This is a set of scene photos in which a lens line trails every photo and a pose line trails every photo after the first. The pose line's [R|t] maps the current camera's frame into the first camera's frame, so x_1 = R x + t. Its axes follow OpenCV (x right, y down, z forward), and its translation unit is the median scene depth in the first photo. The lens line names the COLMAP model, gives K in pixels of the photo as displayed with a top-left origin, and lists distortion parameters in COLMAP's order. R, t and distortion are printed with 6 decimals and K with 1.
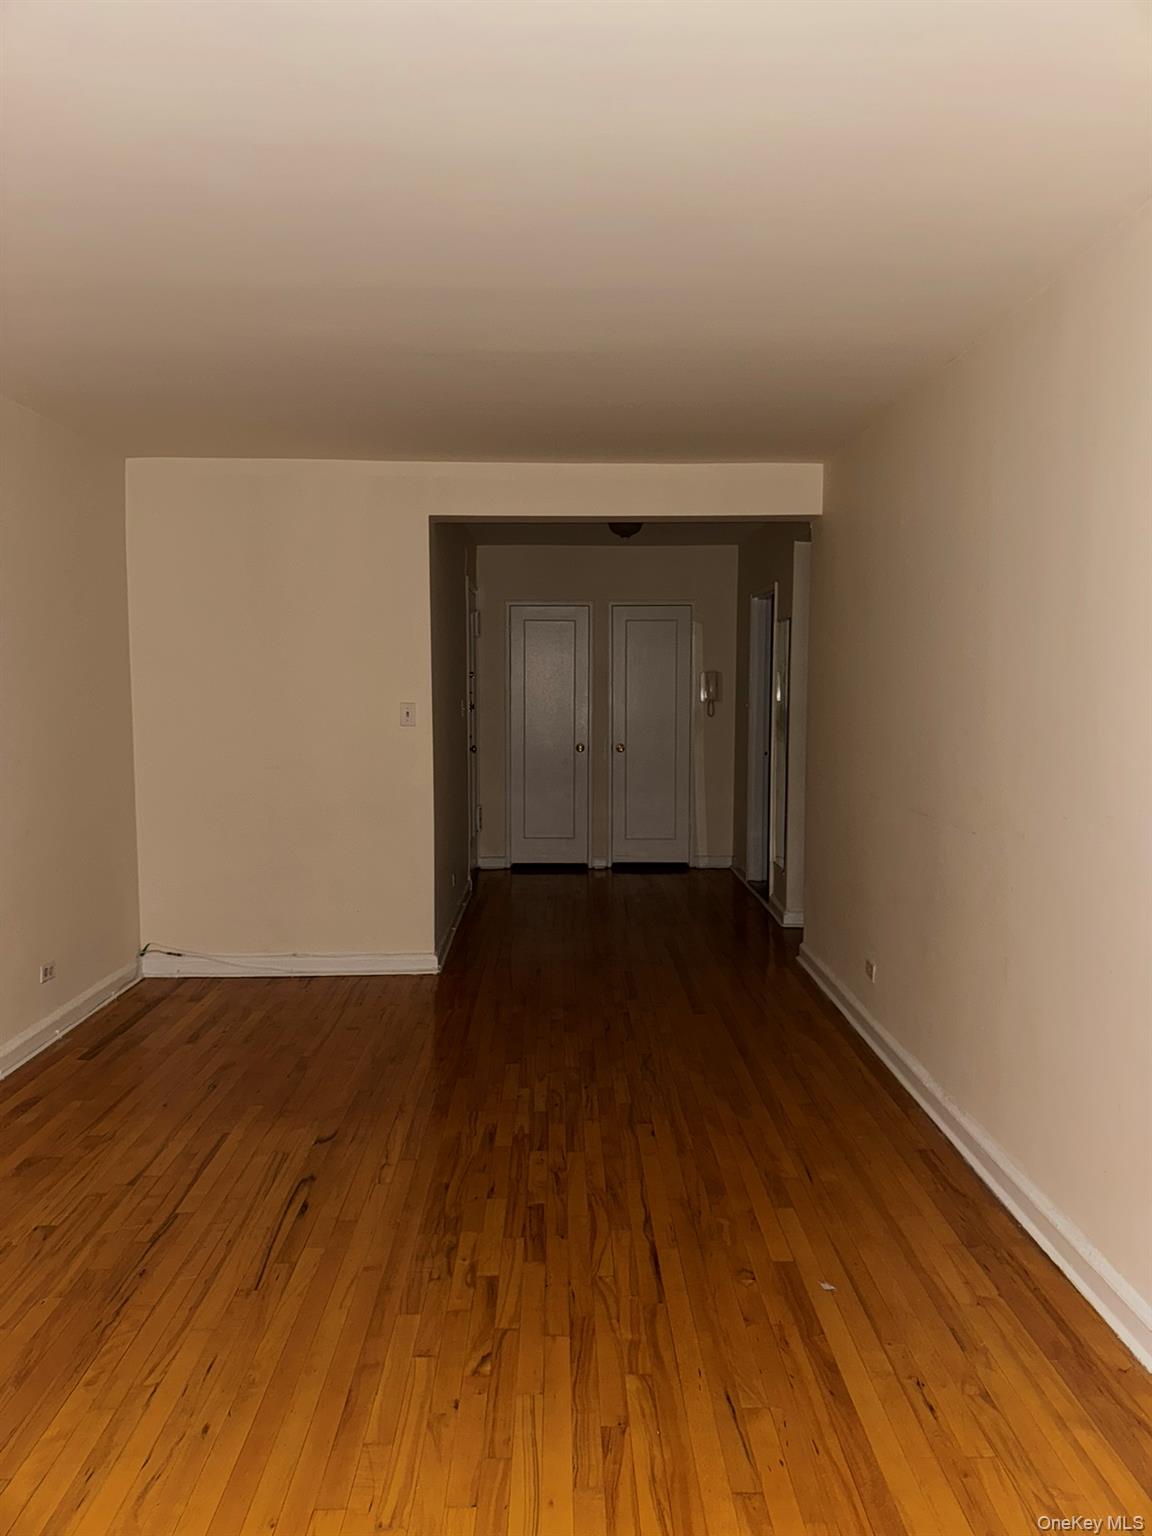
lens RADIAL K [[1097.6, 0, 580.4], [0, 1097.6, 764.7], [0, 0, 1]] dist [0.049819, -0.050416]
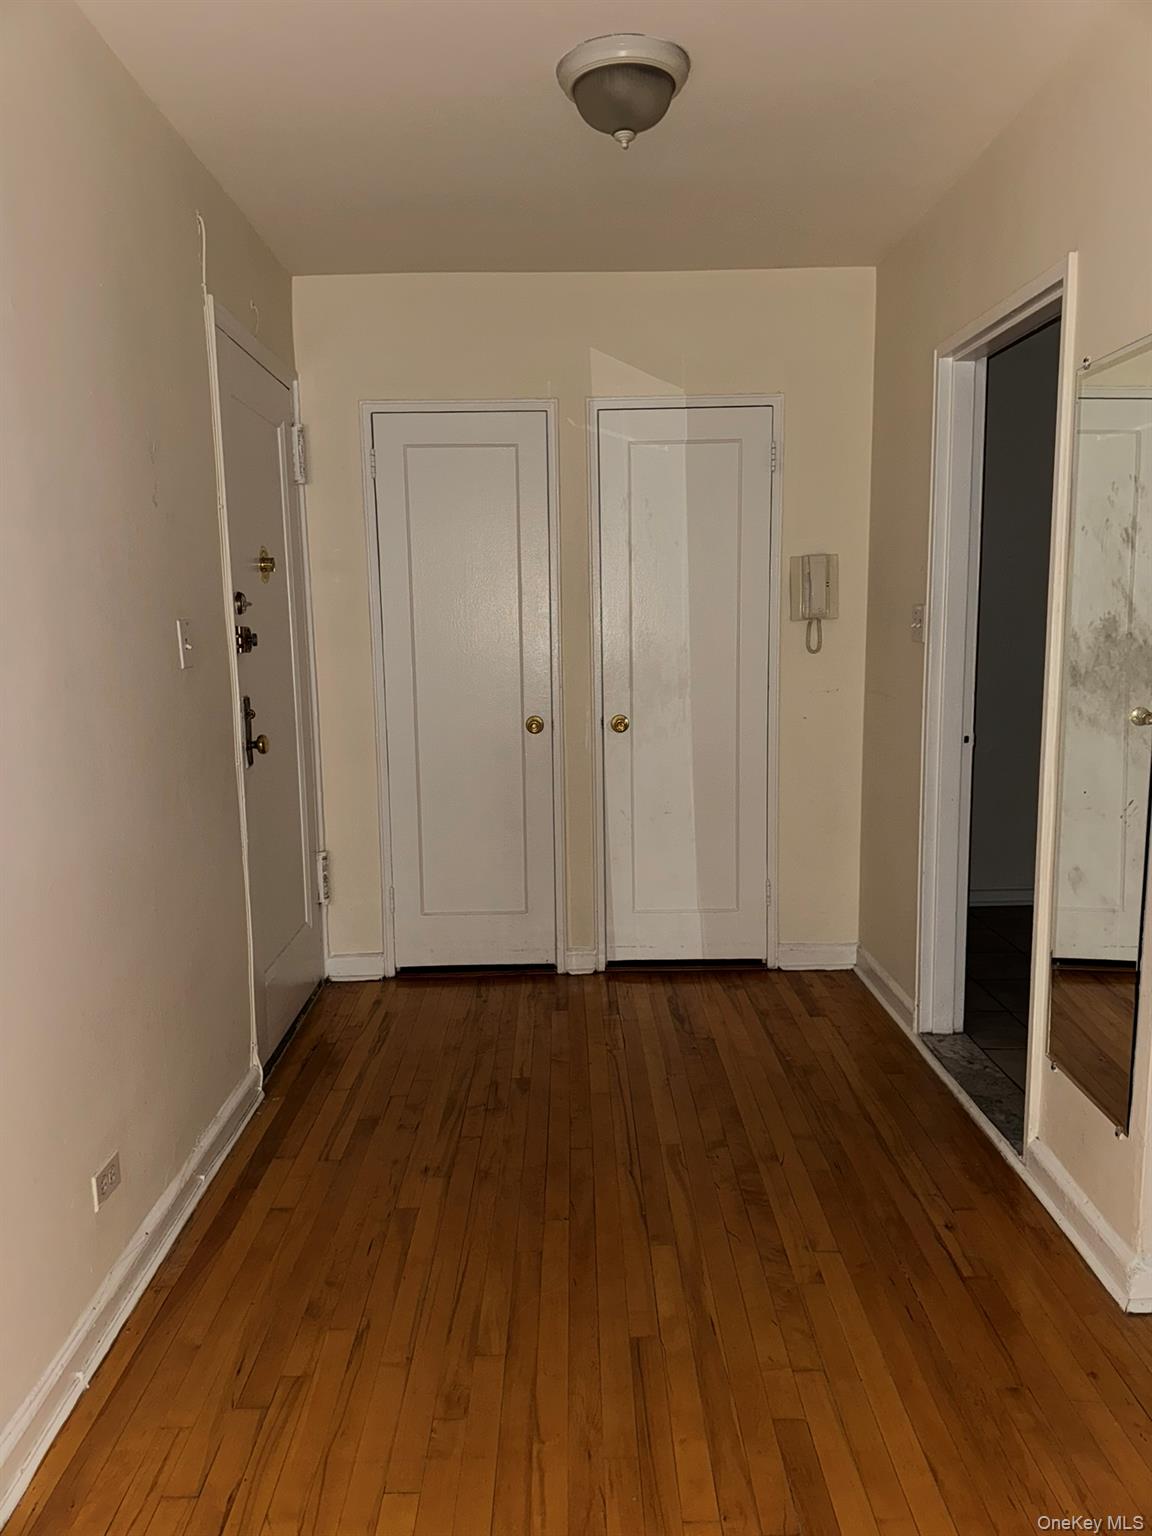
lens RADIAL K [[1097.6, 0, 589.4], [0, 1097.6, 762.8], [0, 0, 1]] dist [0.049819, -0.050416]
pose [[0.999781, -0.019421, 0.007759, 0.019415], [0.018918, 0.997996, 0.060388, -0.026857], [-0.008916, -0.060228, 0.998145, 0.528313]]
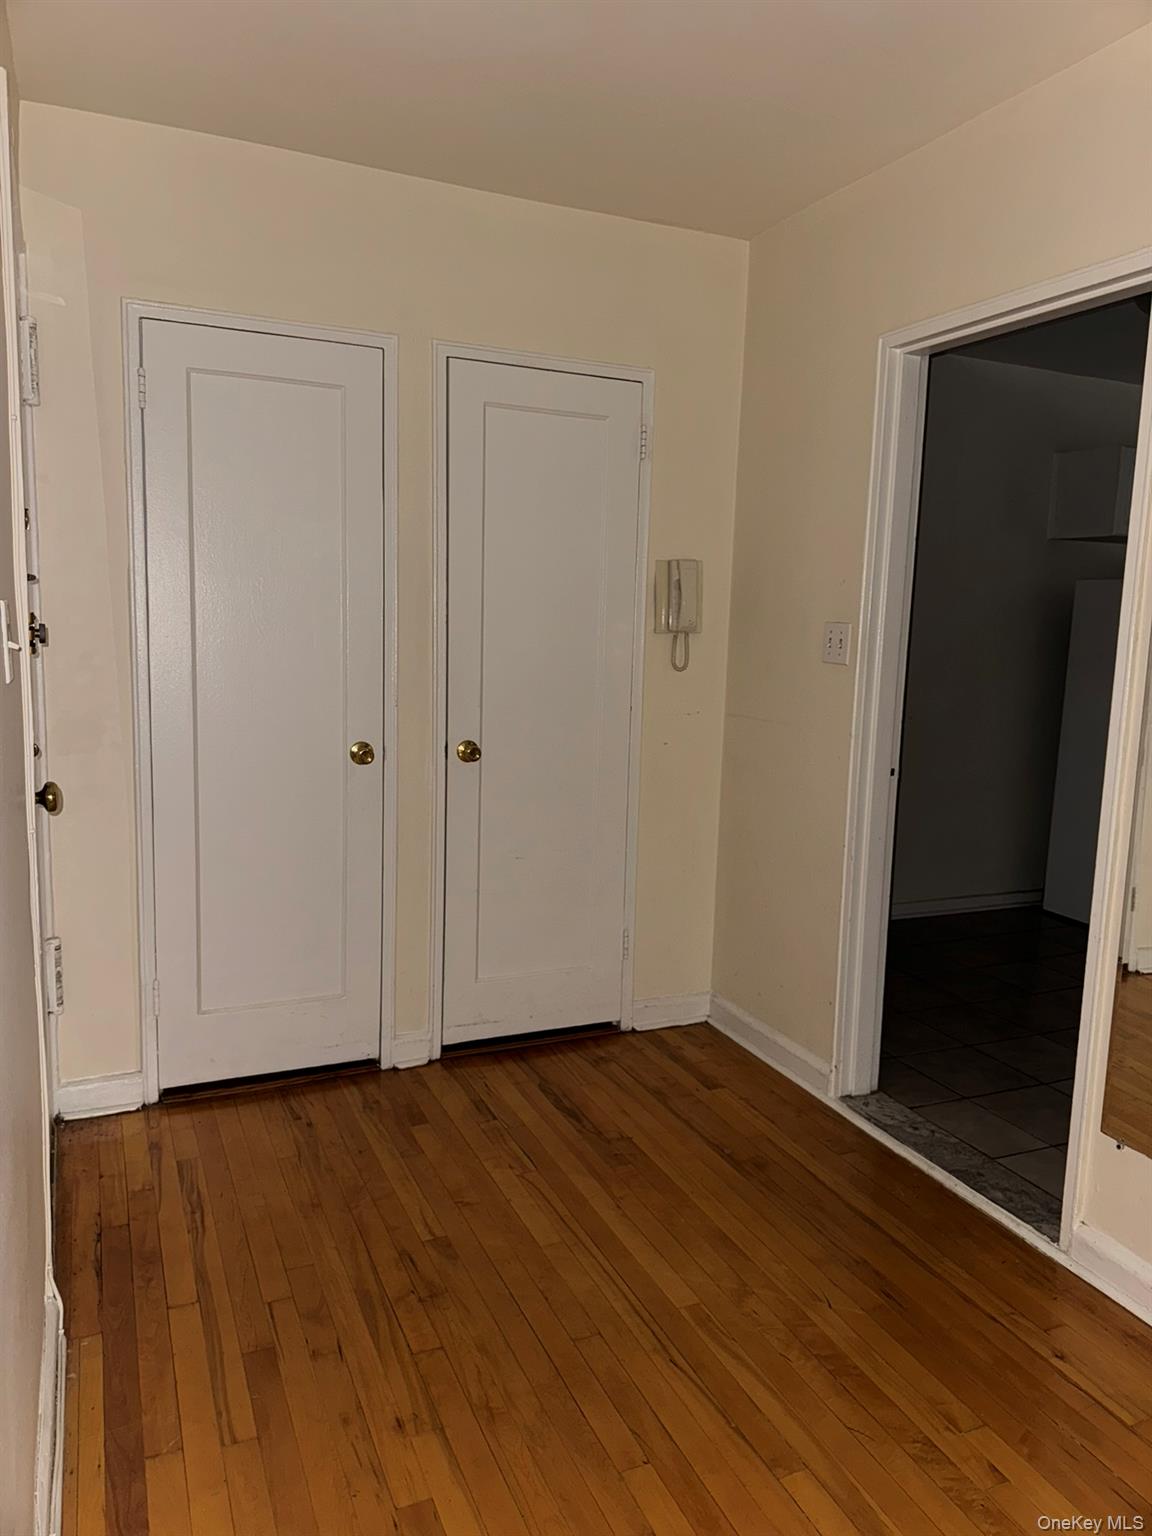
lens RADIAL K [[1097.6, 0, 591.9], [0, 1097.6, 769.9], [0, 0, 1]] dist [0.049819, -0.050416]
pose [[0.909870, -0.033870, 0.413509, -0.080888], [0.003431, 0.997242, 0.074133, -0.036946], [-0.414880, -0.066033, 0.907477, 0.634539]]
